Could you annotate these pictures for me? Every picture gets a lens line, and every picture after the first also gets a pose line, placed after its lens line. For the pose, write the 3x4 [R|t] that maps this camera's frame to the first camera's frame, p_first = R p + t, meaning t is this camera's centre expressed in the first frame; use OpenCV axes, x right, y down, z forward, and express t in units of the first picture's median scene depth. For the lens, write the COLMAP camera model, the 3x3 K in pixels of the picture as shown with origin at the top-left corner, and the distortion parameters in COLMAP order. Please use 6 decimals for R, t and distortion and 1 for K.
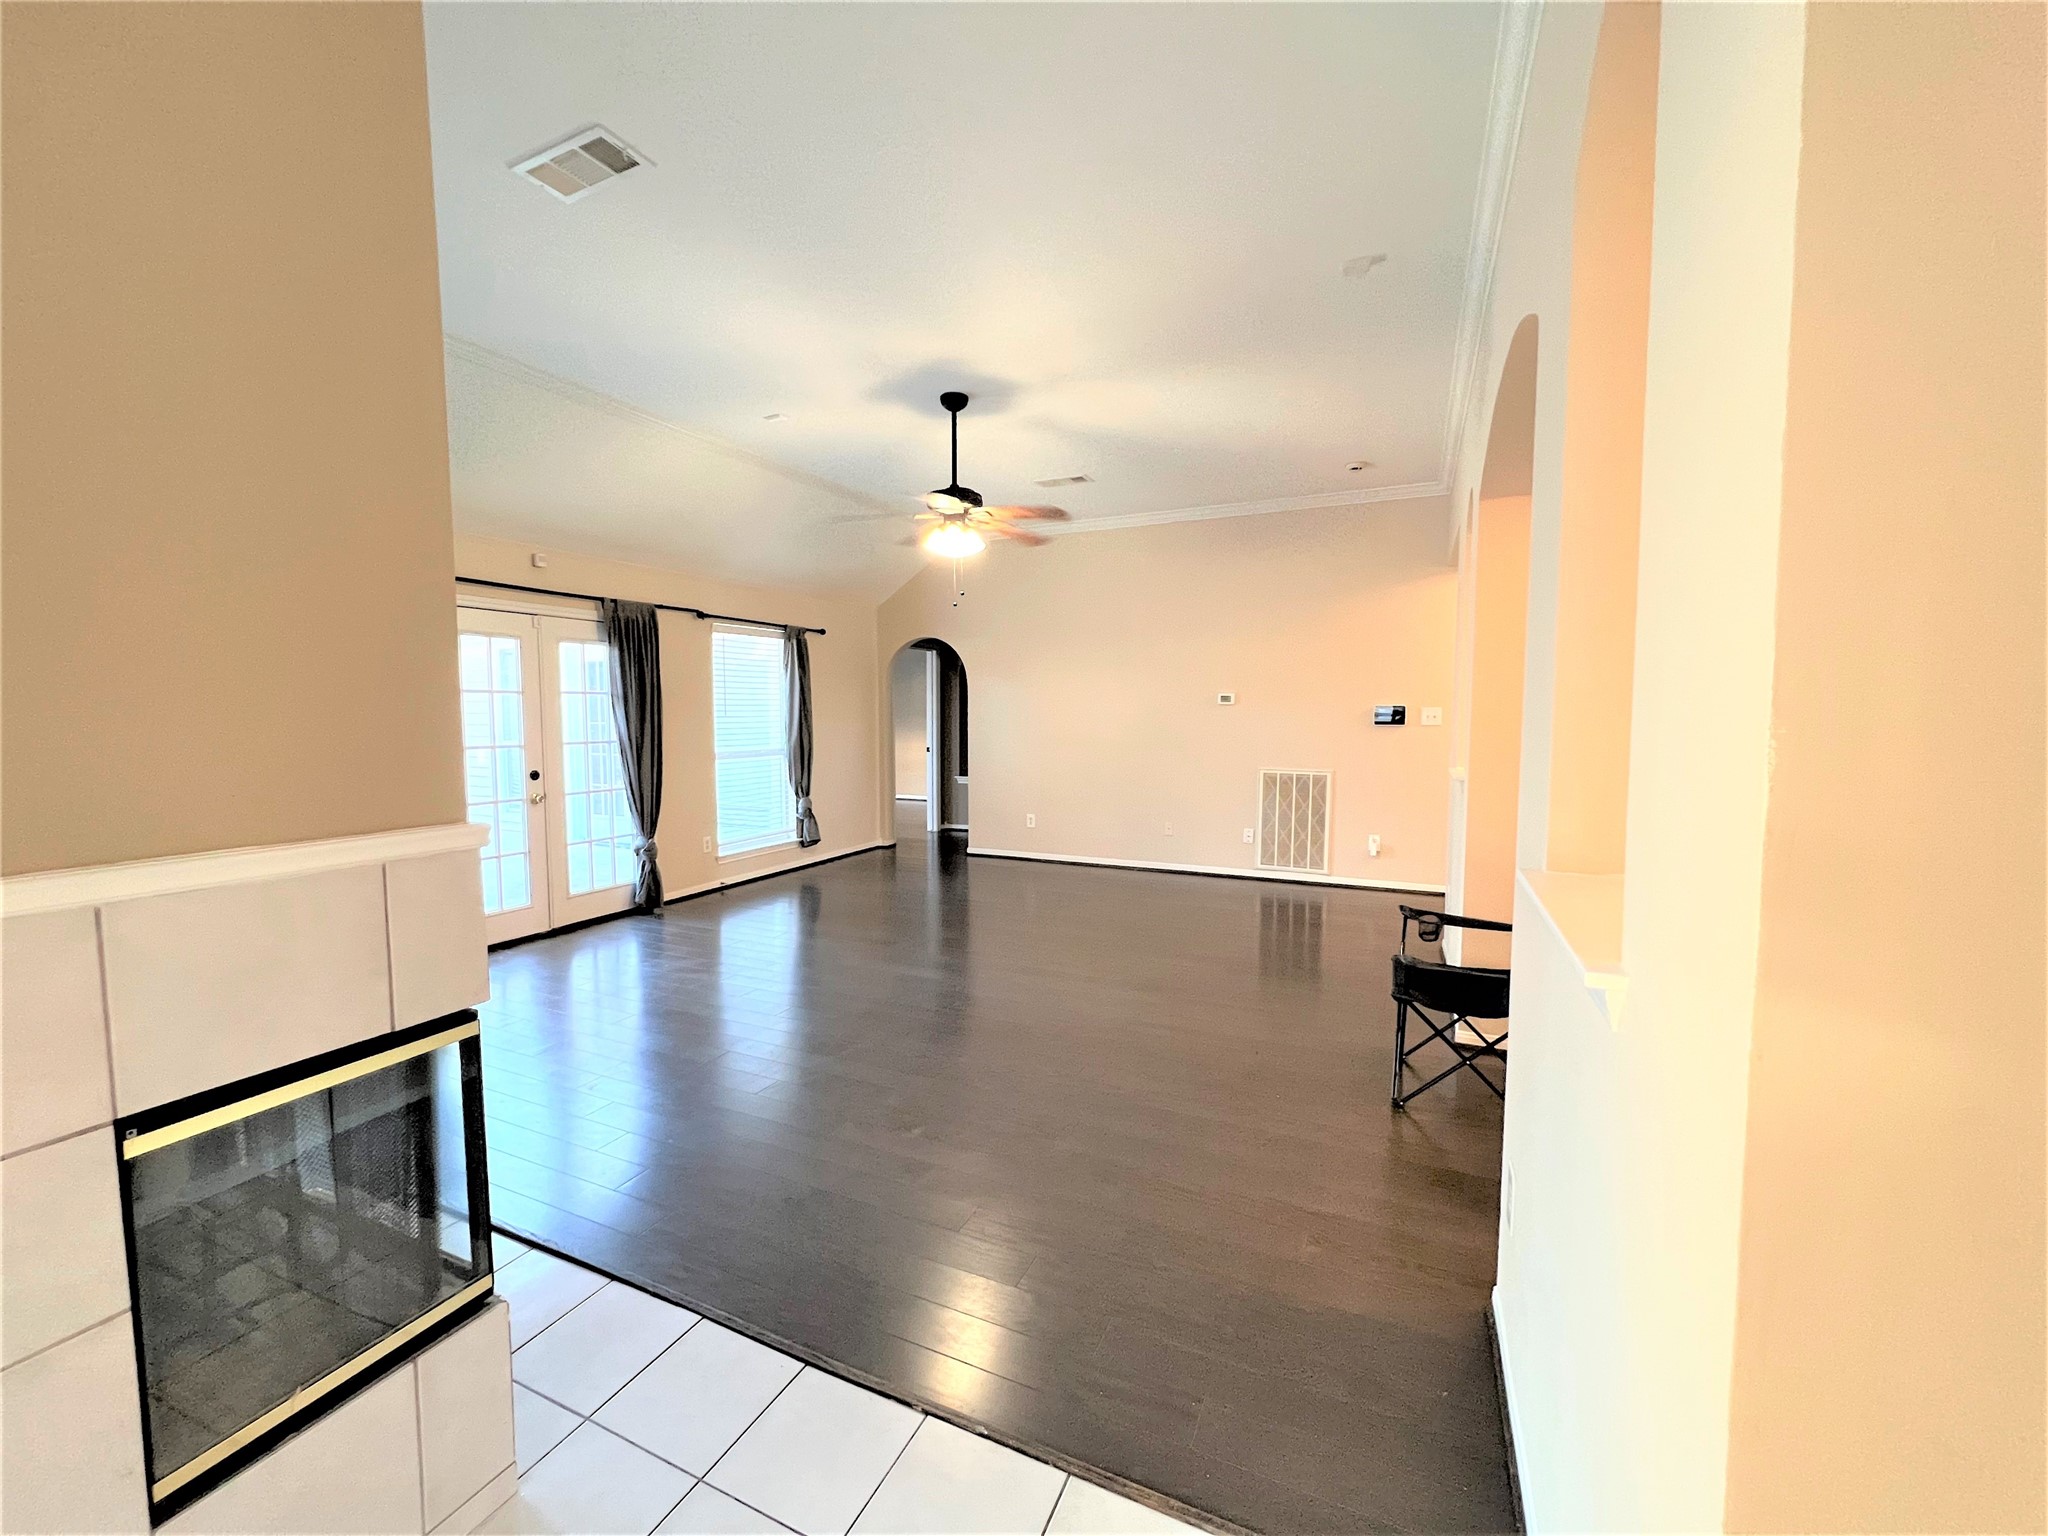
lens RADIAL K [[820.1, 0, 1024.0], [0, 820.1, 768.0], [0, 0, 1]] dist [-0.001491, 0.000574]
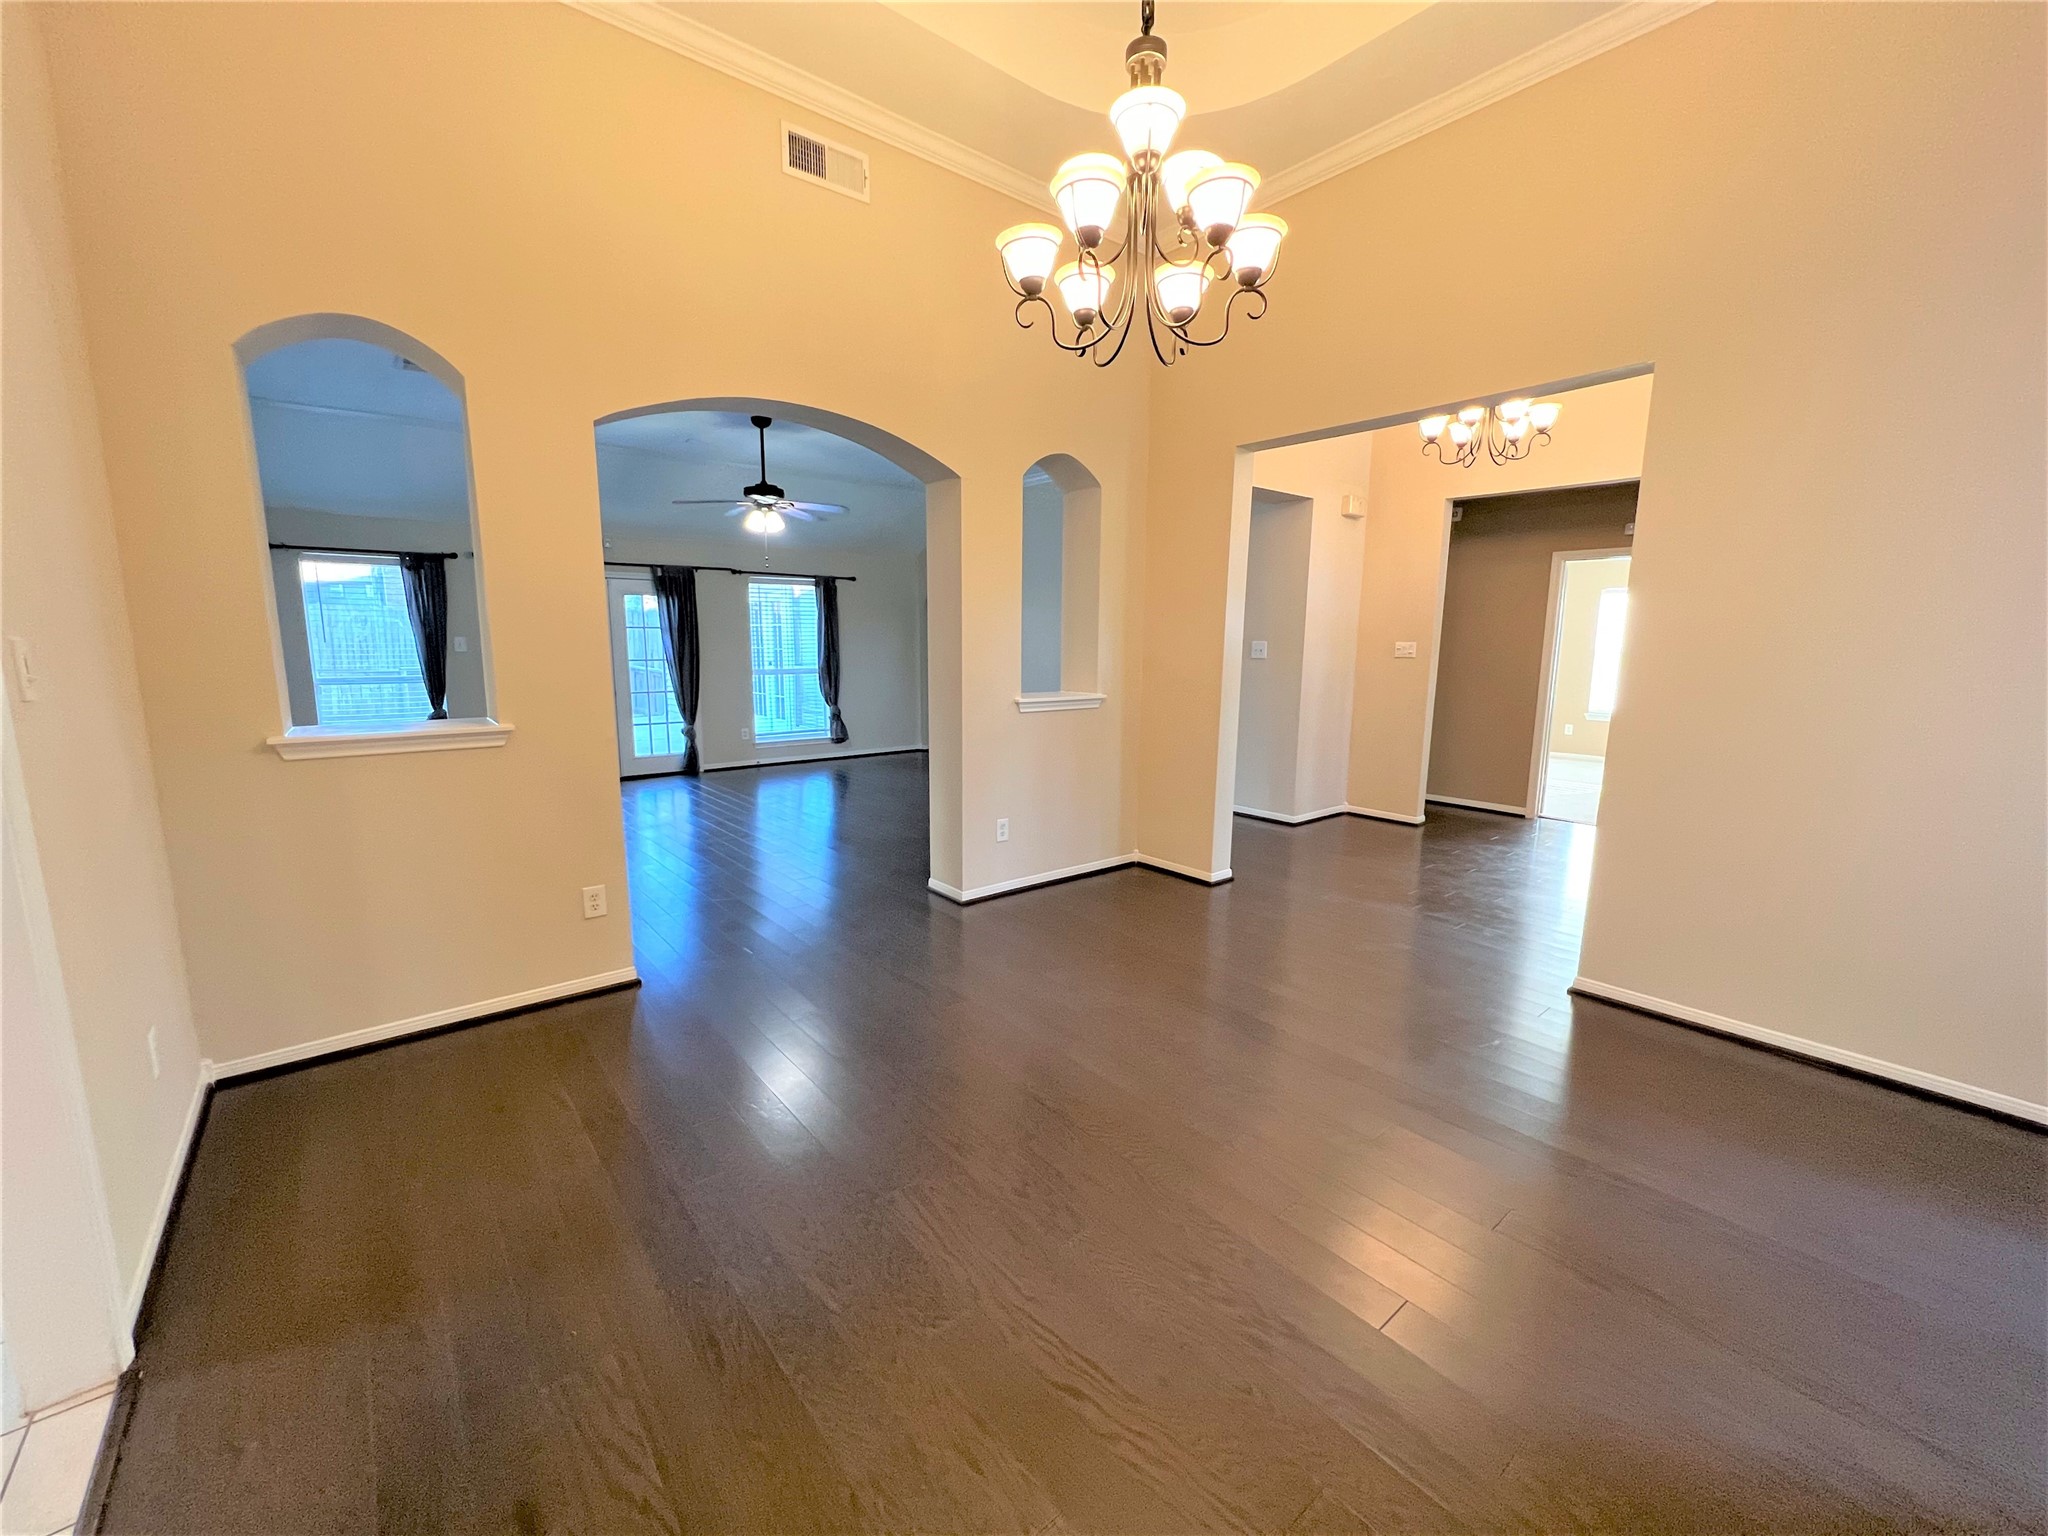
lens RADIAL K [[820.1, 0, 1024.0], [0, 820.1, 768.0], [0, 0, 1]] dist [-0.001491, 0.000574]
pose [[0.905333, 0.074701, -0.418082, 0.677716], [-0.037293, 0.994590, 0.096952, -0.004587], [0.423063, -0.072182, 0.903221, -0.097554]]
